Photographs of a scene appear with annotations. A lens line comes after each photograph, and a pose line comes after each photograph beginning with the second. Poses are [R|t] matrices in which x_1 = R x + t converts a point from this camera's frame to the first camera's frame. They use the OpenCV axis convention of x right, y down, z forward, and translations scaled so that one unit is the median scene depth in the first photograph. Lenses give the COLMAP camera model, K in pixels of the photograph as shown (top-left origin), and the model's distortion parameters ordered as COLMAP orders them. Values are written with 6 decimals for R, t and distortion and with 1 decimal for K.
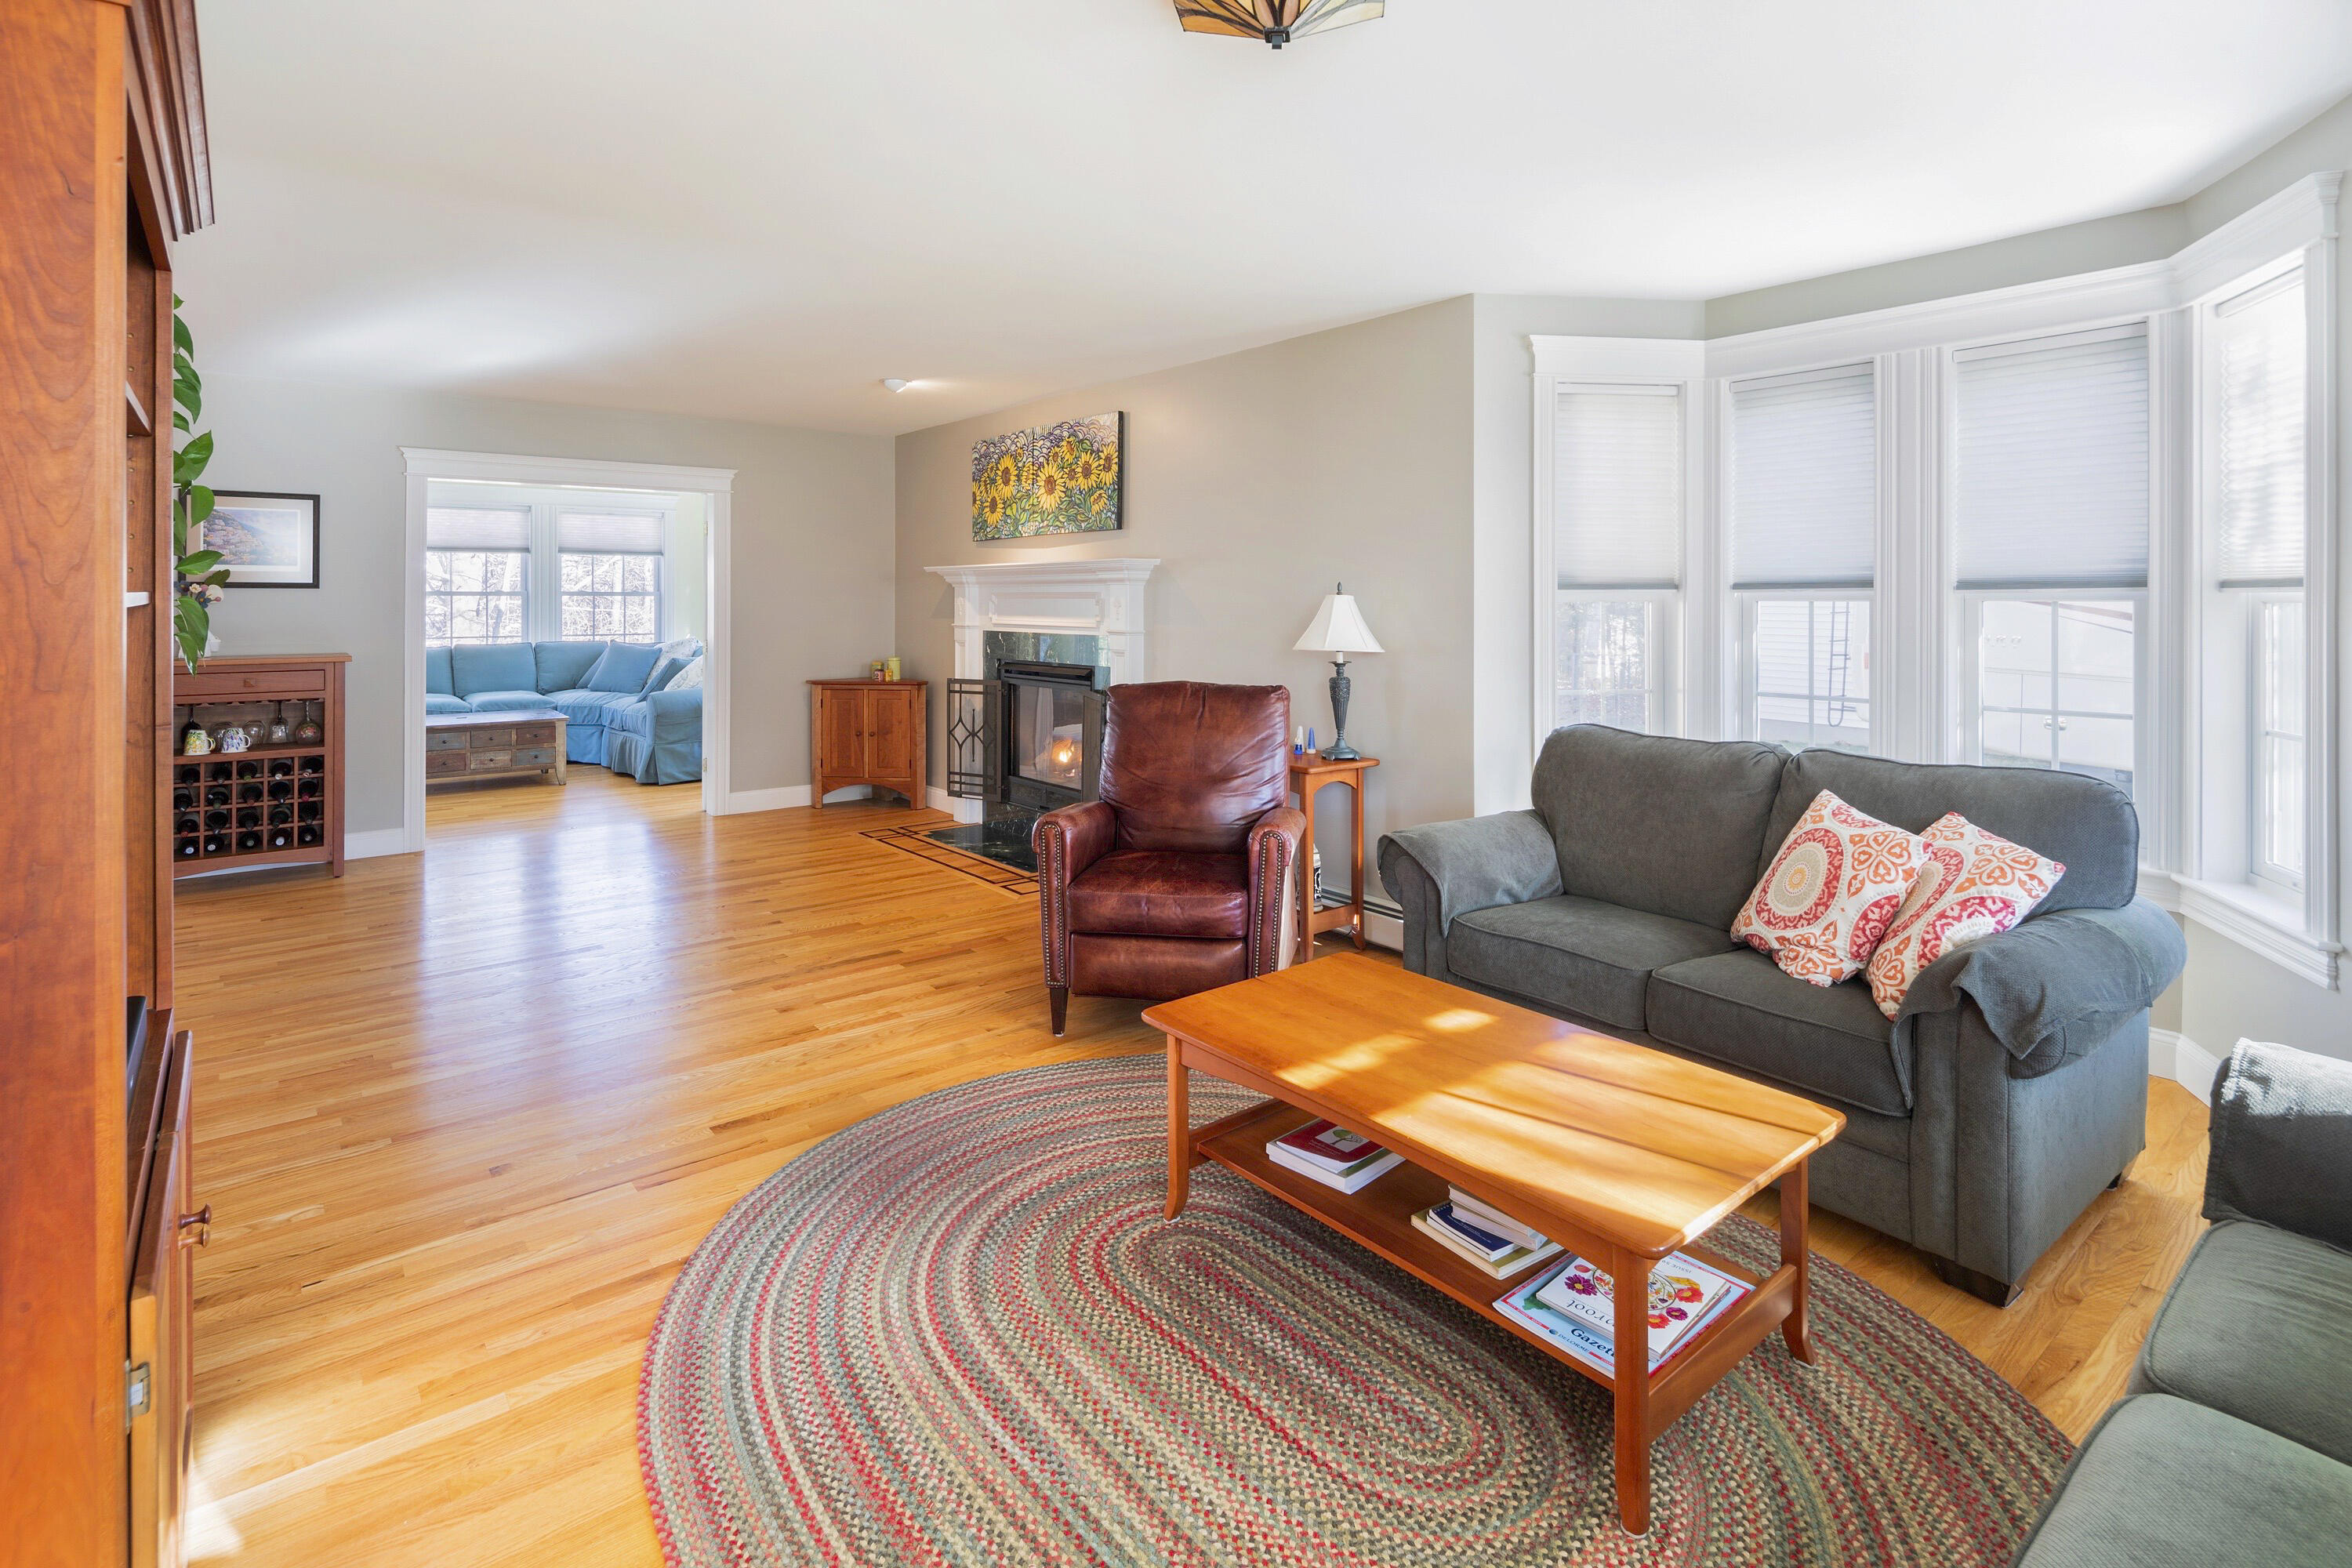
lens RADIAL K [[1141.1, 0, 1193.2], [0, 1141.1, 596.3], [0, 0, 1]] dist [0.004219, -0.003922]
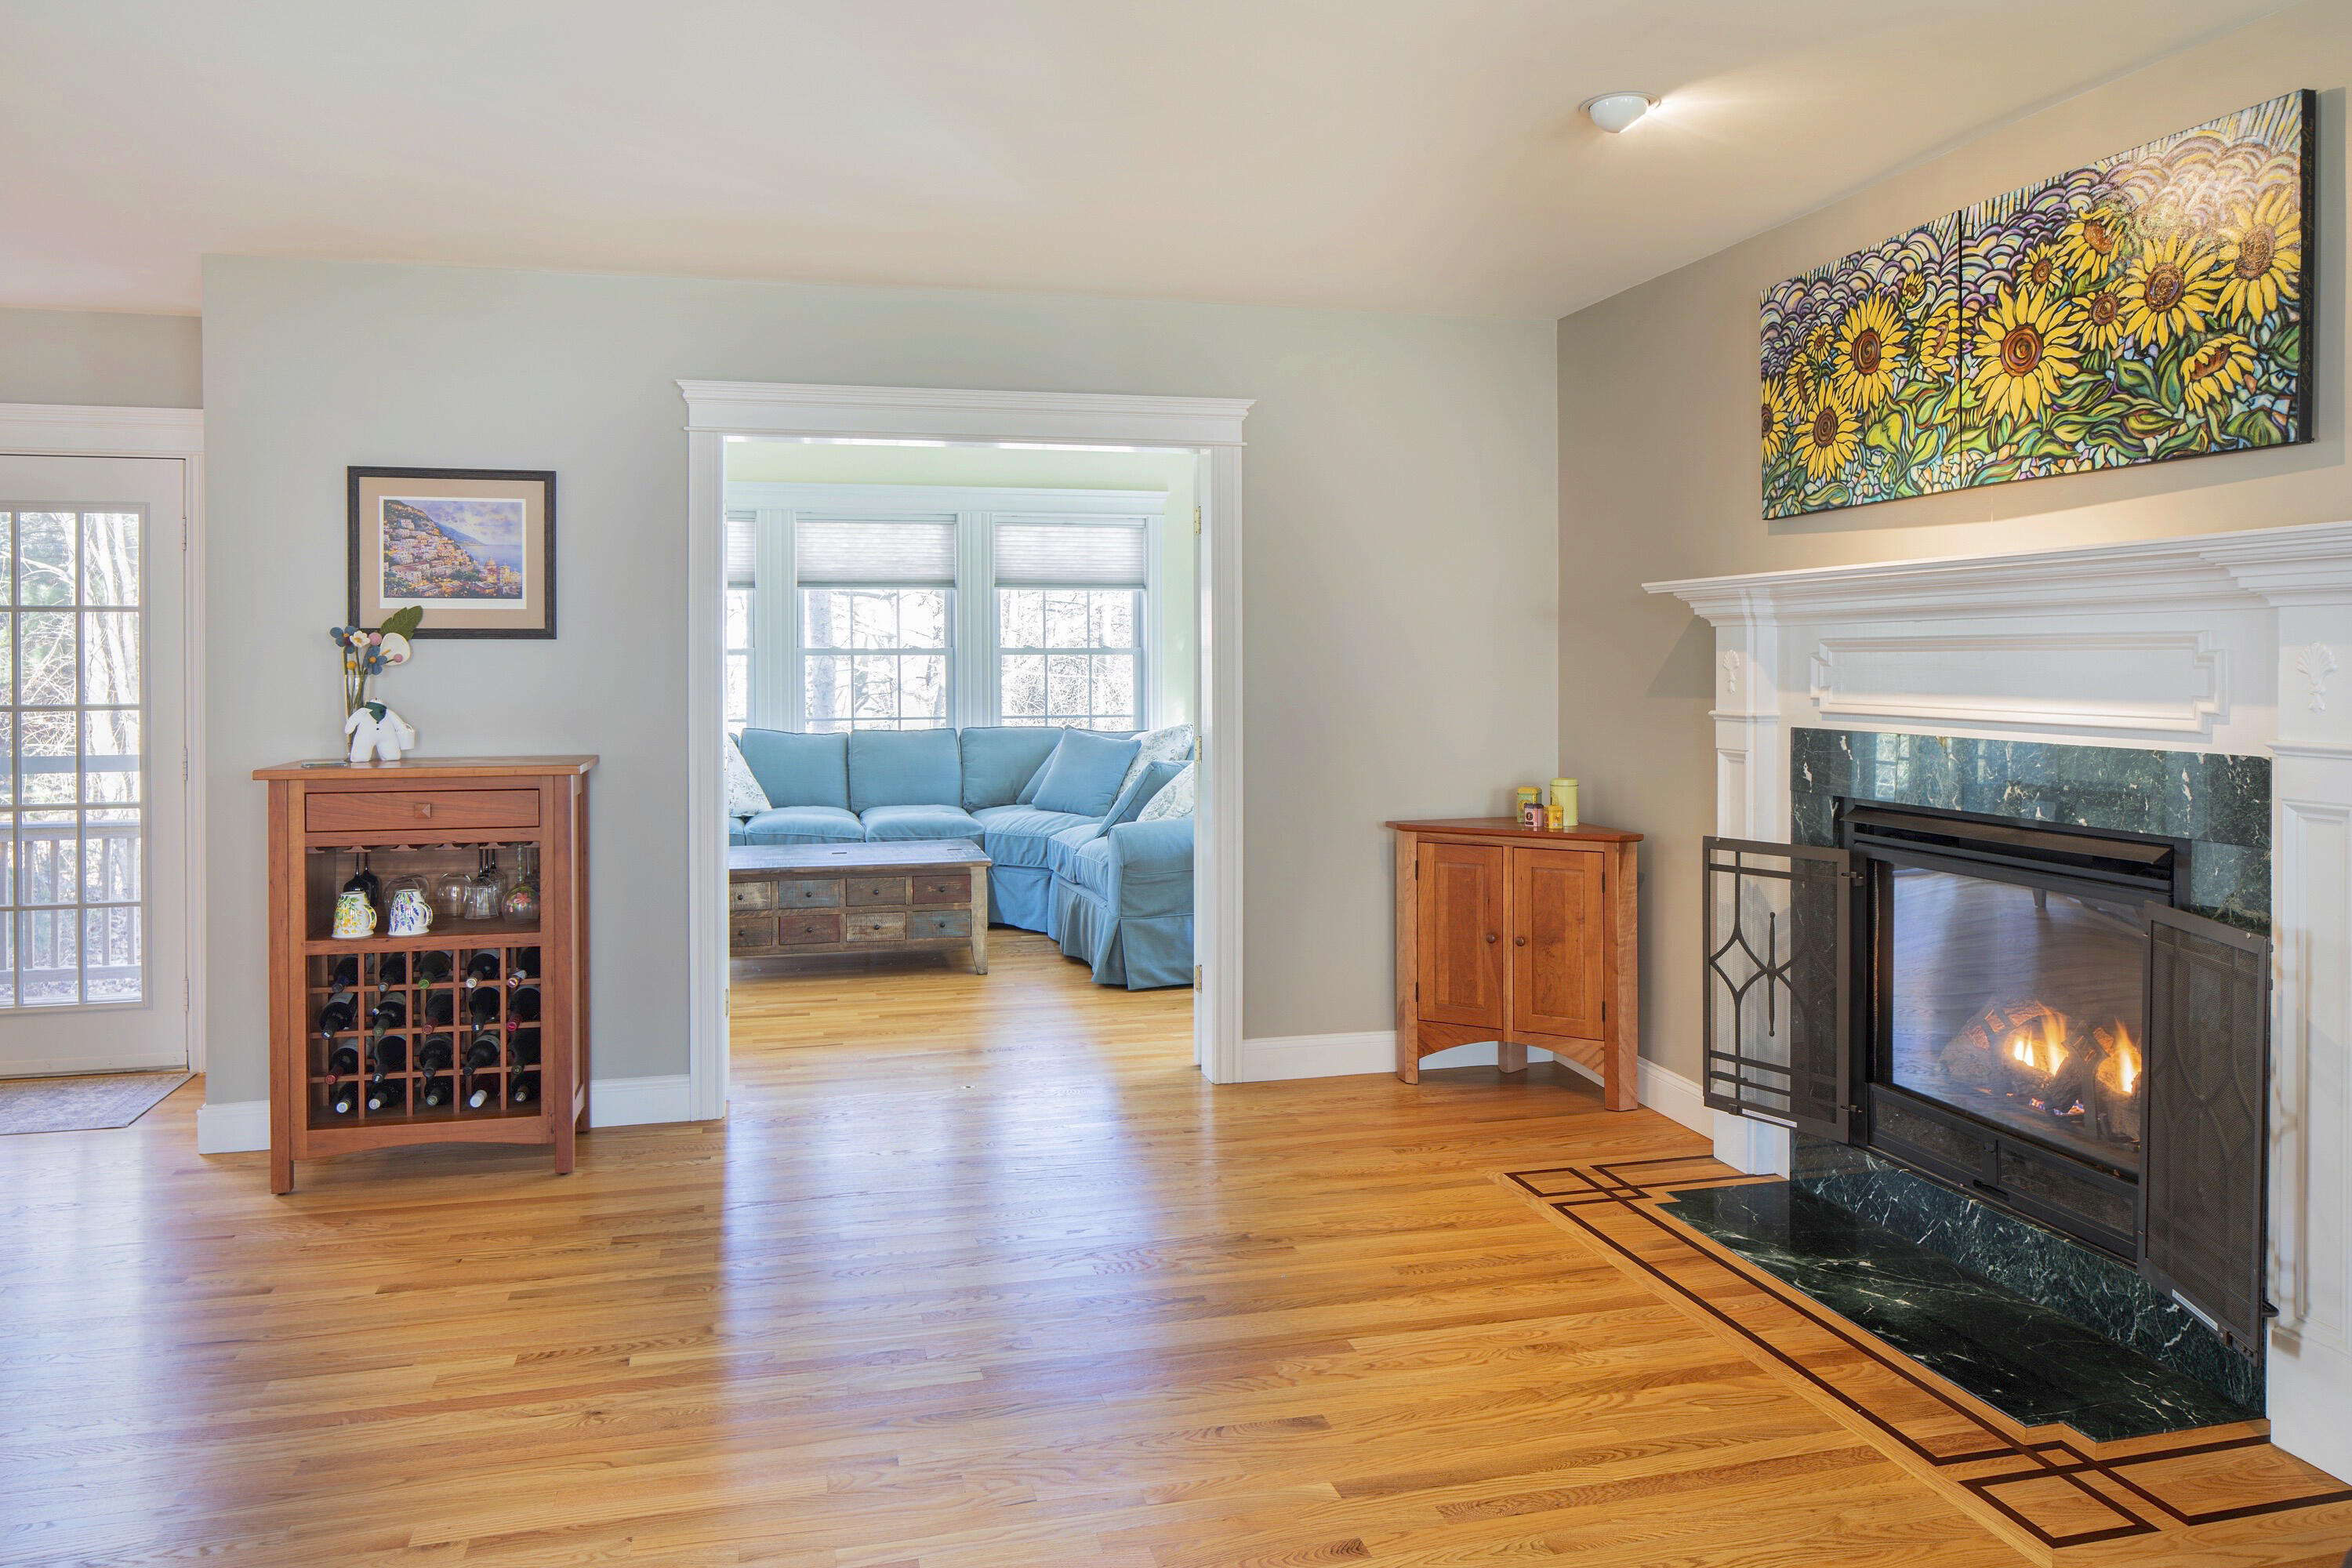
lens RADIAL K [[1604.4, 0, 1149.7], [0, 1604.4, 673.8], [0, 0, 1]] dist [0.003123, 0.000413]
pose [[0.900221, 0.000725, -0.435432, -0.144829], [0.003893, 0.999945, 0.009713, 0.003332], [0.435415, -0.010439, 0.900169, 0.372545]]
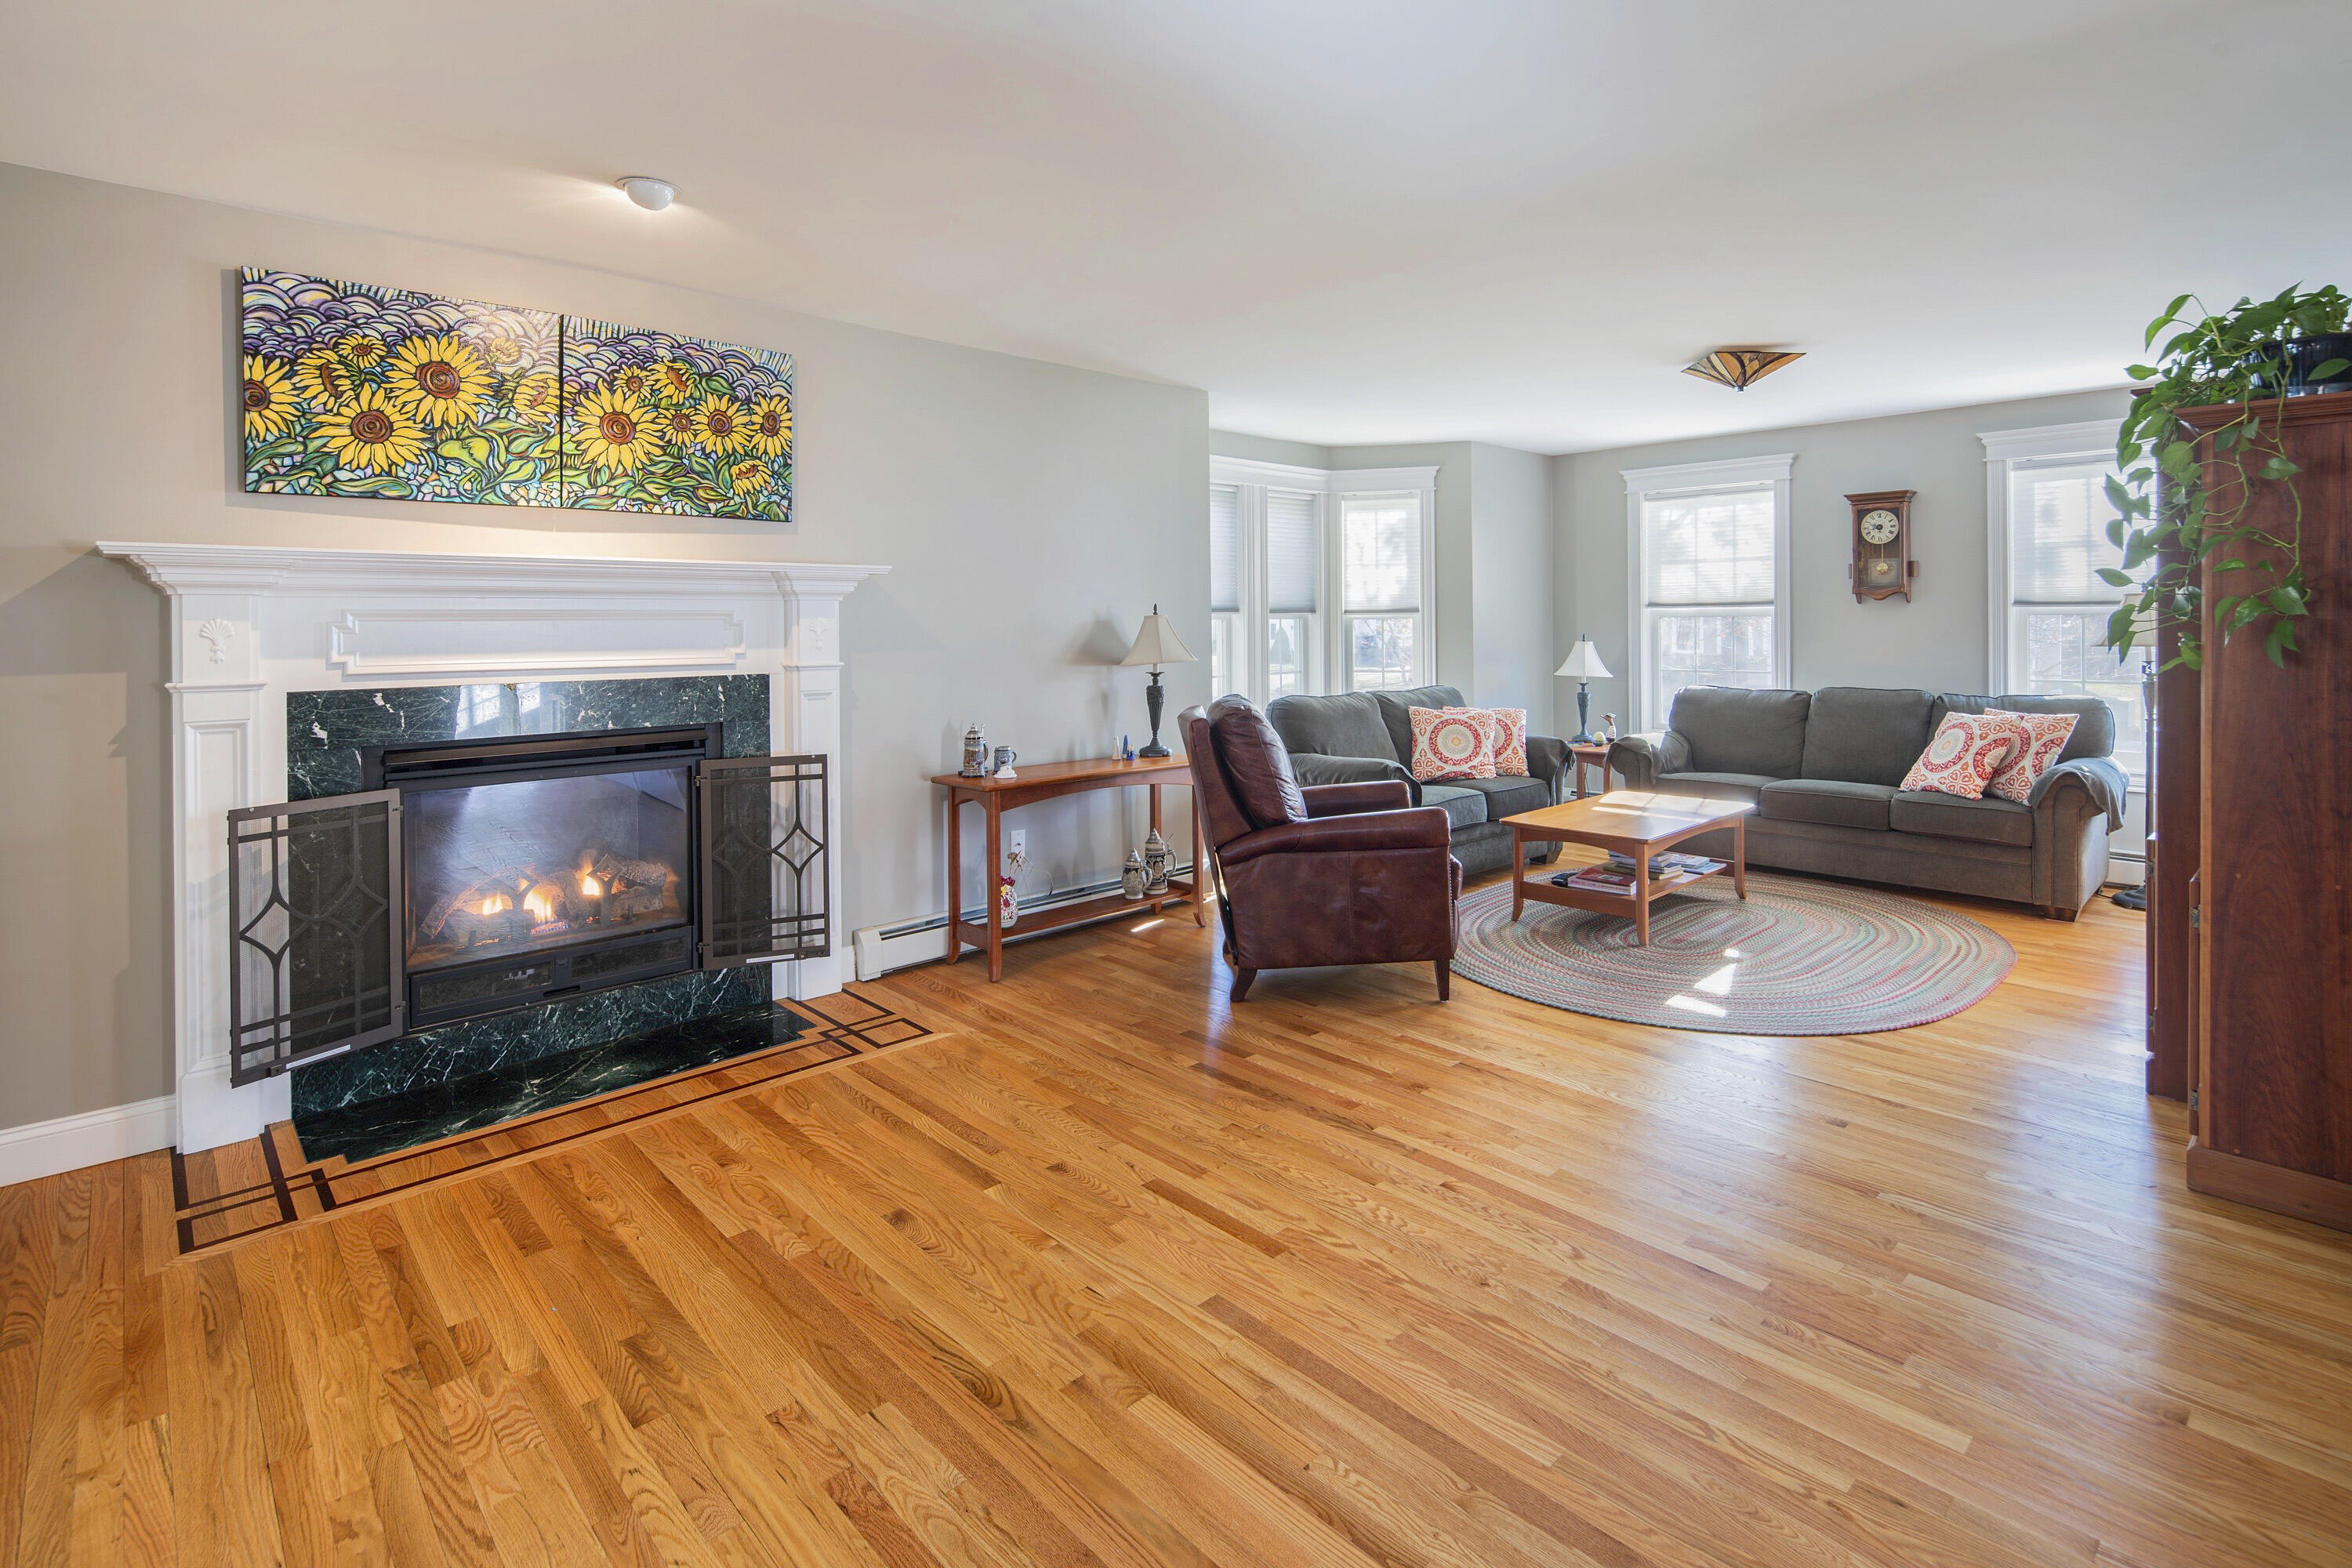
lens RADIAL K [[1141.1, 0, 1216.9], [0, 1141.1, 620.7], [0, 0, 1]] dist [0.004219, -0.003922]
pose [[-0.088877, -0.001088, 0.996042, -0.698541], [0.003188, 0.999994, 0.001377, 0.002312], [-0.996037, 0.003298, -0.088873, 0.702564]]
